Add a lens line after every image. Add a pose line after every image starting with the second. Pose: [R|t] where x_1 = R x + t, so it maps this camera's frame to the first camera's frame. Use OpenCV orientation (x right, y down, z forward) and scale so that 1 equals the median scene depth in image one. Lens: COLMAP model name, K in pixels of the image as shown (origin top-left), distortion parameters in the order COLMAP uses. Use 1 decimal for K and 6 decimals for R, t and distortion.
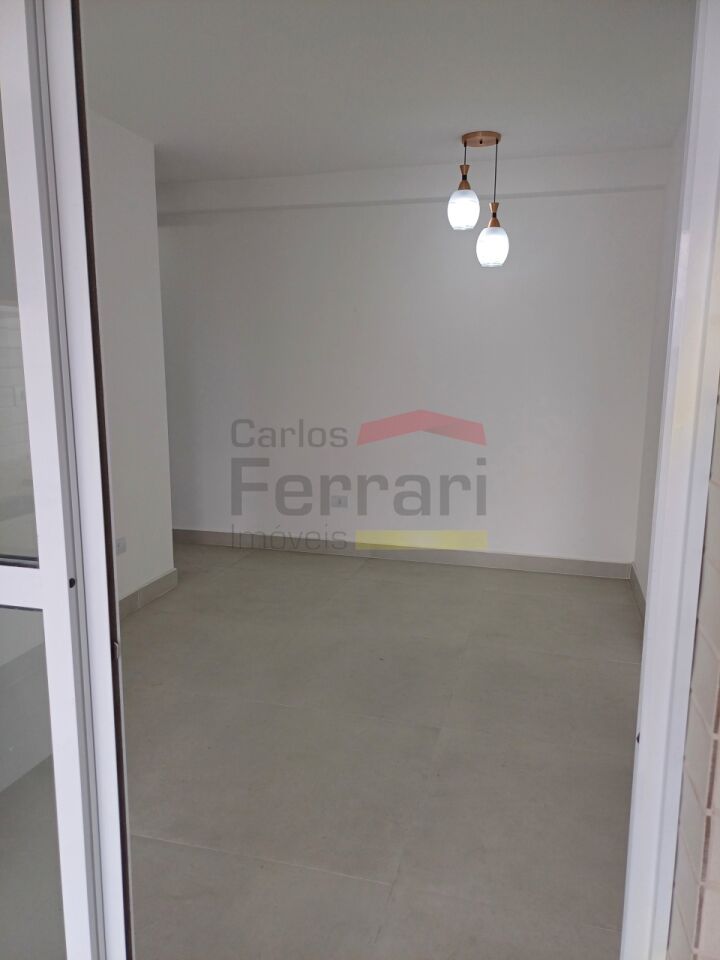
lens RADIAL K [[717.5, 0, 360.7], [0, 717.5, 484.4], [0, 0, 1]] dist [0.013162, 0.004529]
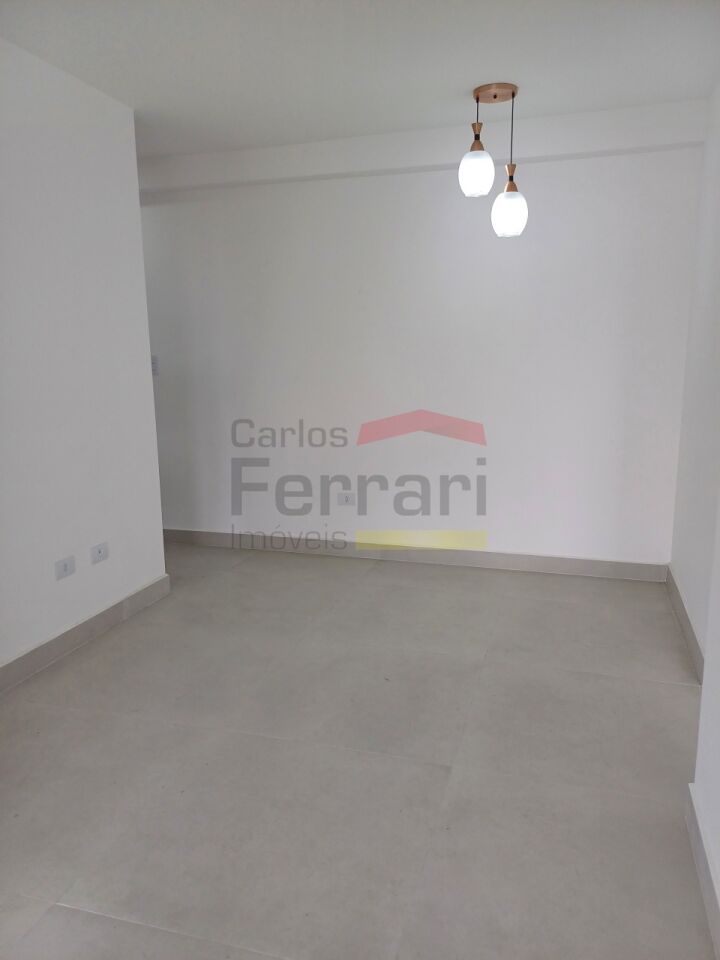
lens RADIAL K [[717.5, 0, 361.7], [0, 717.5, 480.5], [0, 0, 1]] dist [0.013162, 0.004529]
pose [[0.999500, -0.010594, -0.029793, 0.022810], [0.010774, 0.999925, 0.005880, -0.006563], [0.029728, -0.006198, 0.999539, 0.097439]]
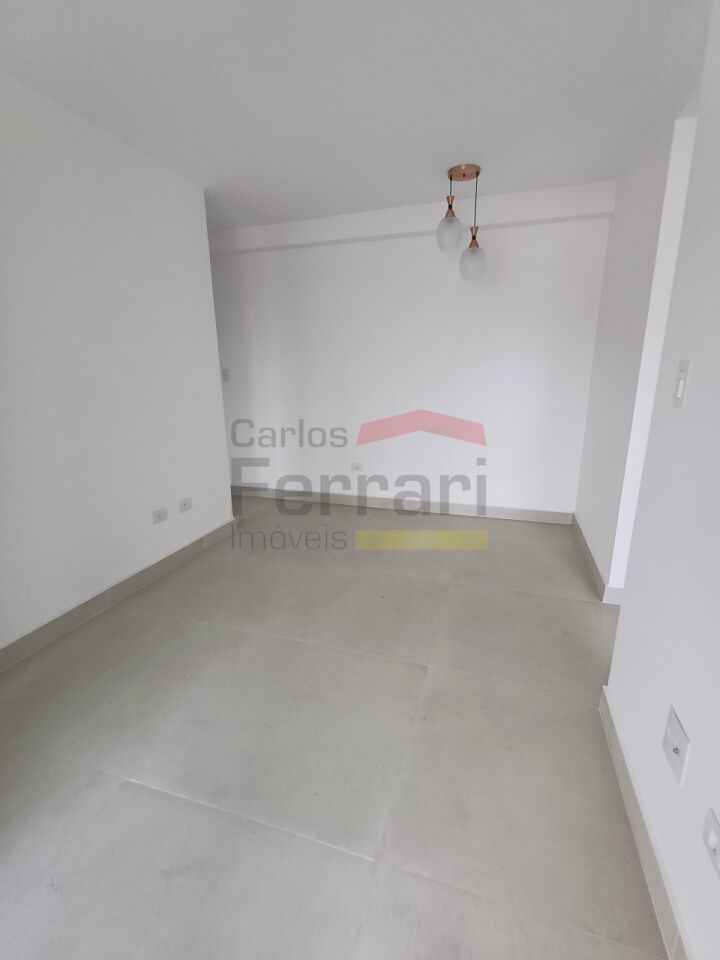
lens RADIAL K [[439.6, 0, 370.1], [0, 439.6, 480.0], [0, 0, 1]] dist [0.014670, 0.000306]
pose [[0.999467, -0.004374, -0.032363, 0.029074], [0.006694, 0.997387, 0.071938, -0.014893], [0.031964, -0.072116, 0.996884, 0.203780]]
